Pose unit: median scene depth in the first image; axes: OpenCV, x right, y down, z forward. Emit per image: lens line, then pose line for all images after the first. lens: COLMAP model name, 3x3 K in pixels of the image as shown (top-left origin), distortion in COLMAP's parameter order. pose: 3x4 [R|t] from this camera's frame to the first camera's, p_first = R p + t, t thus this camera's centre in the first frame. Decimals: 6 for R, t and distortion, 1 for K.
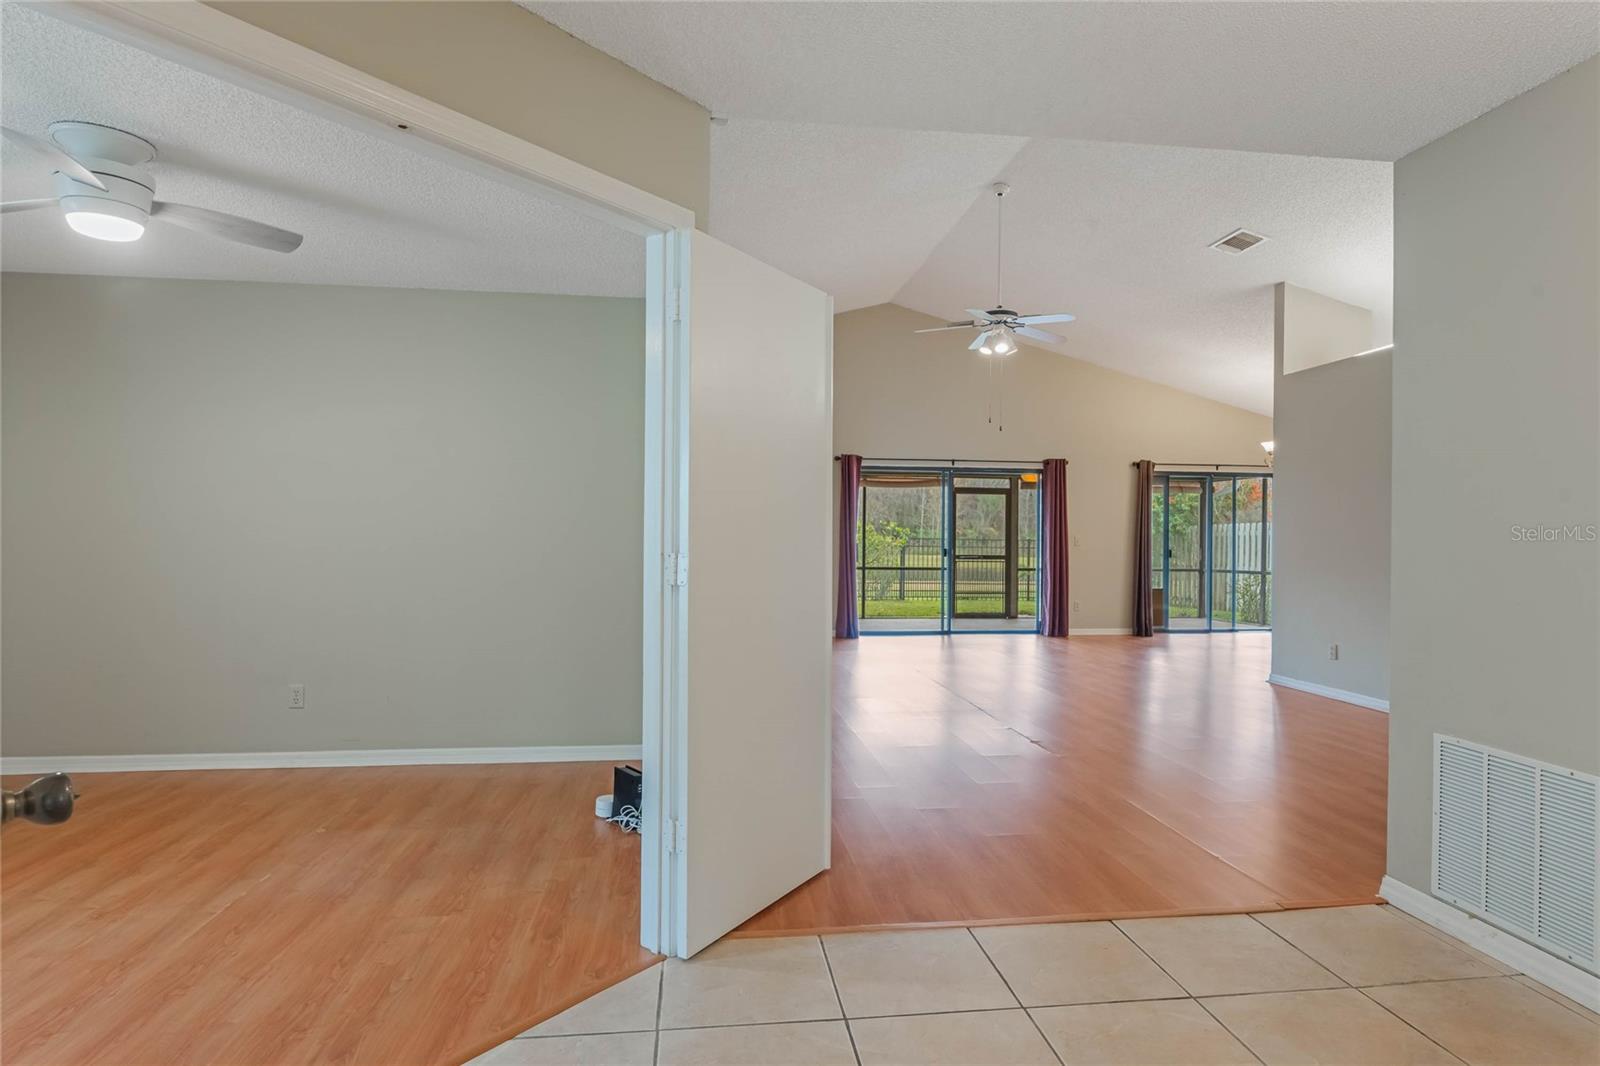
lens RADIAL K [[847.1, 0, 793.5], [0, 847.1, 534.4], [0, 0, 1]] dist [0.011507, -0.000338]
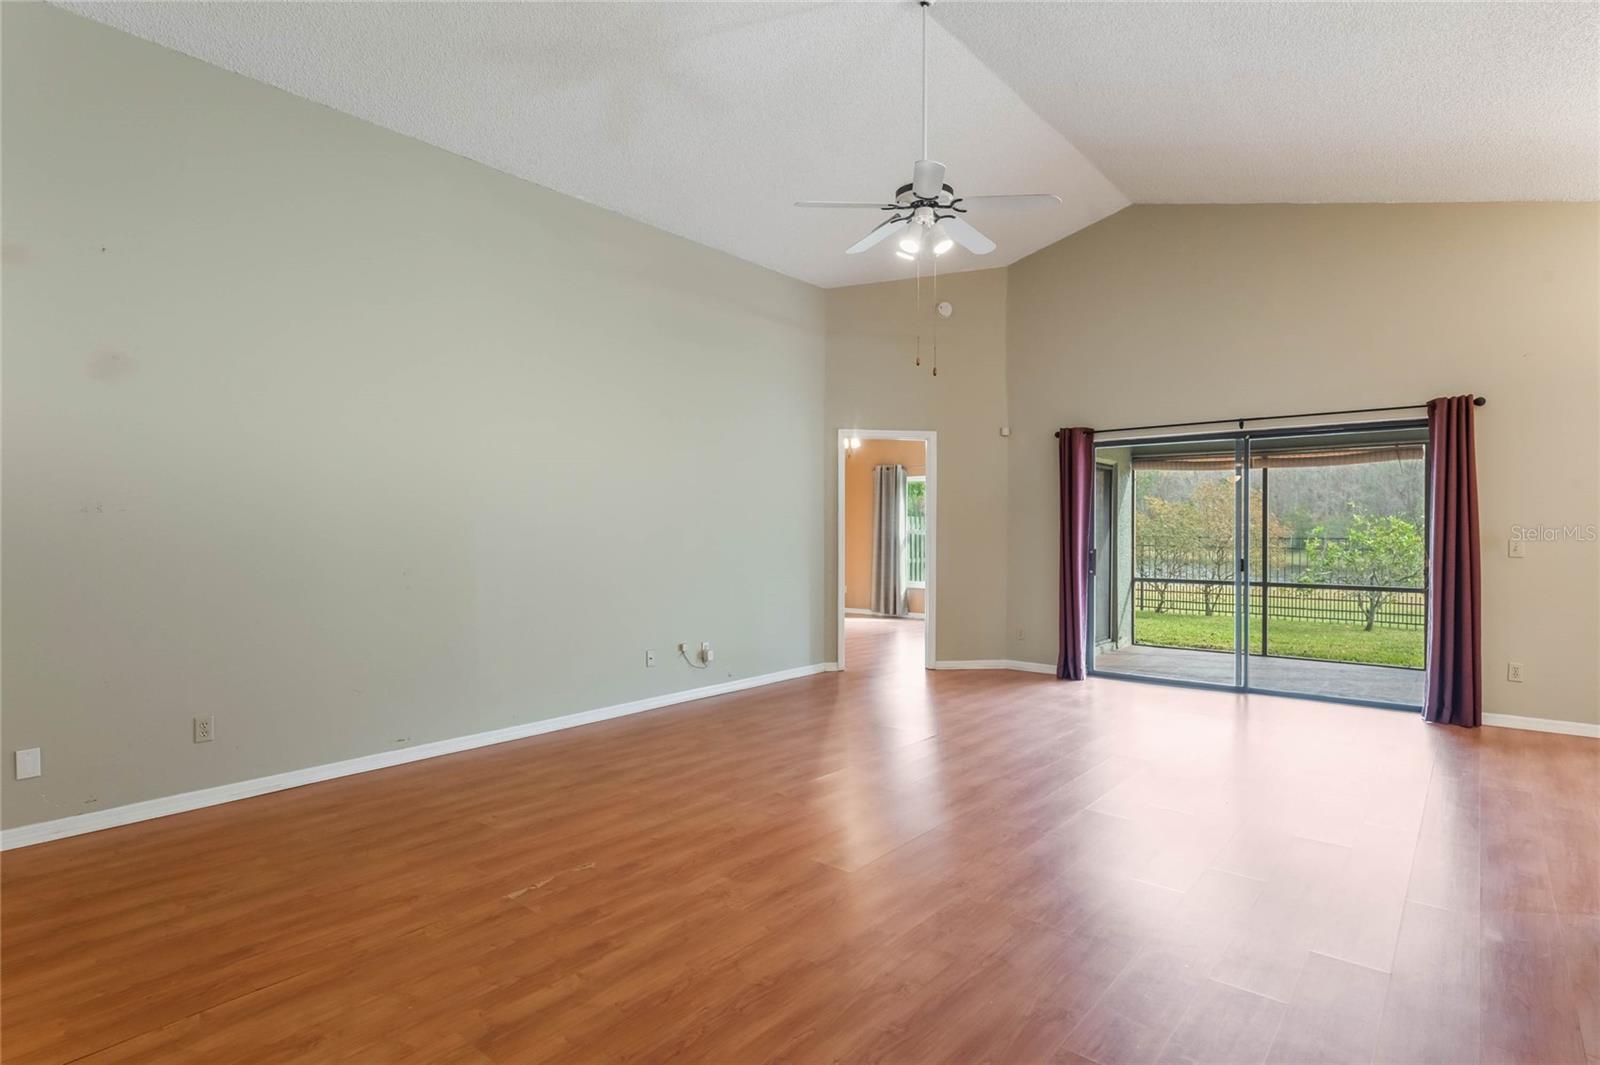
lens RADIAL K [[815.6, 0, 800.0], [0, 815.6, 532.5], [0, 0, 1]] dist [-0.002515, -0.000523]
pose [[0.682055, -0.008220, -0.731255, 0.400003], [0.006376, 0.999966, -0.005294, -0.002005], [0.731273, -0.001052, 0.682084, 0.332876]]
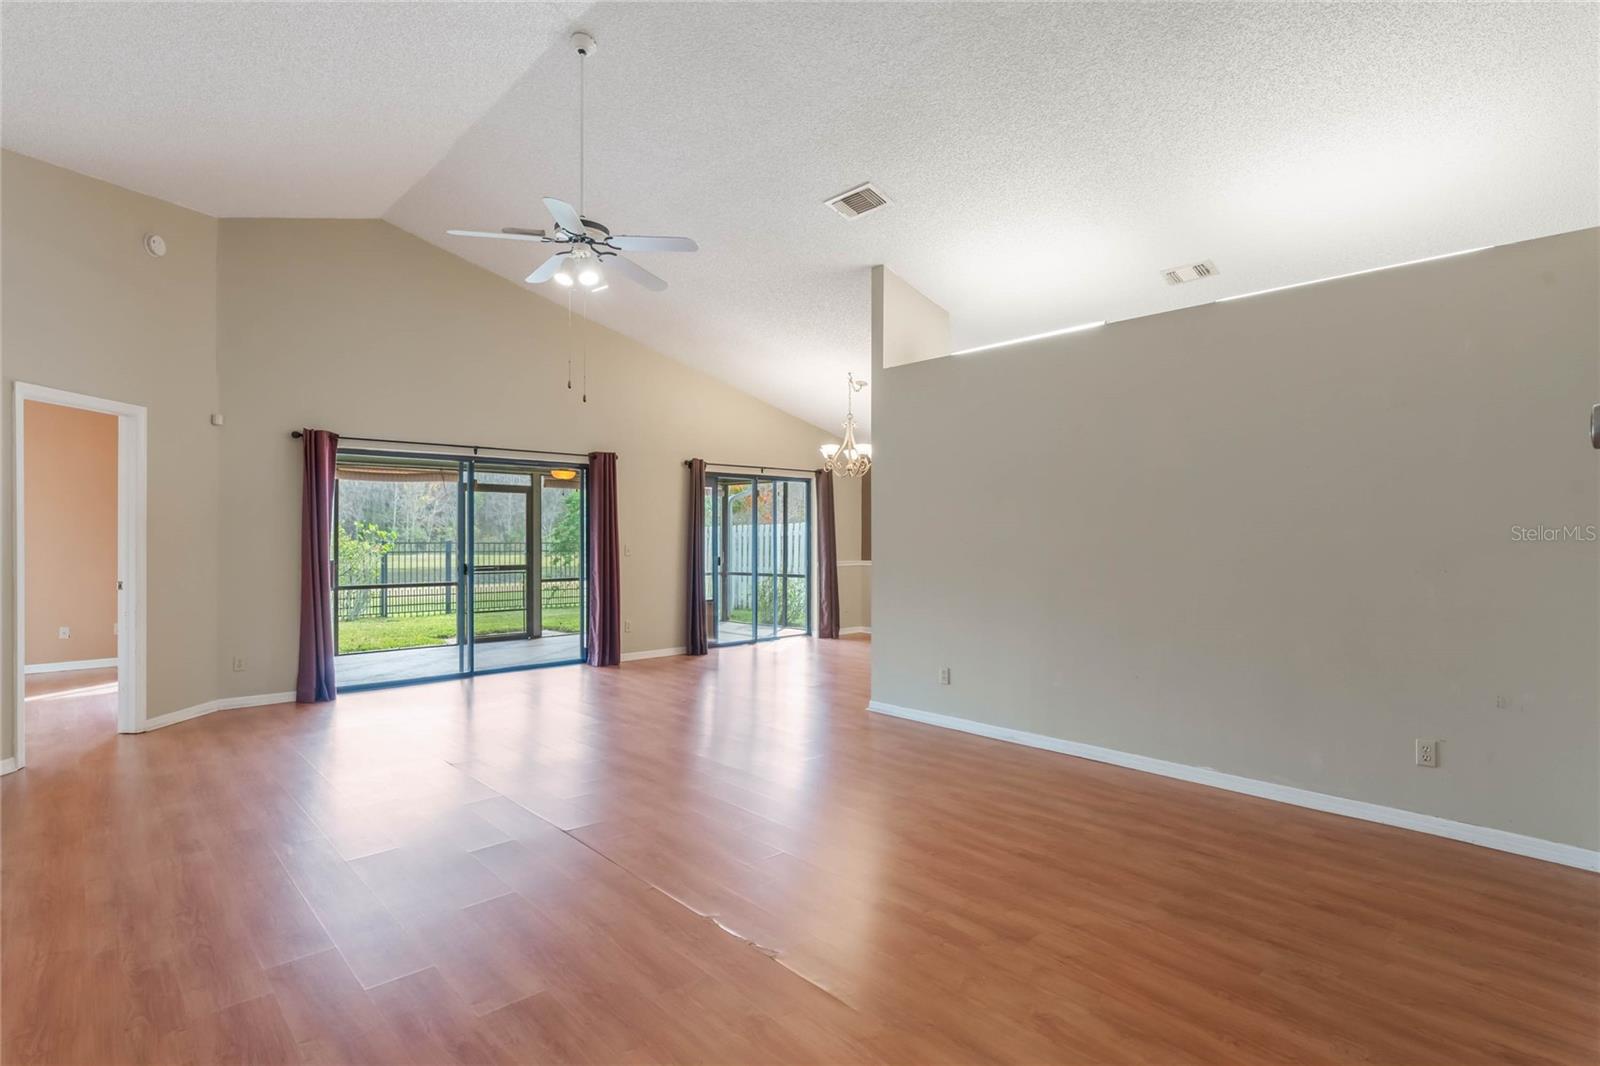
lens RADIAL K [[802.0, 0, 795.3], [0, 802.0, 534.2], [0, 0, 1]] dist [-0.000092, 0.000254]
pose [[0.815179, -0.008980, 0.579139, 0.005356], [0.006303, 0.999958, 0.006633, -0.012549], [-0.579174, -0.001757, 0.815202, 0.245153]]
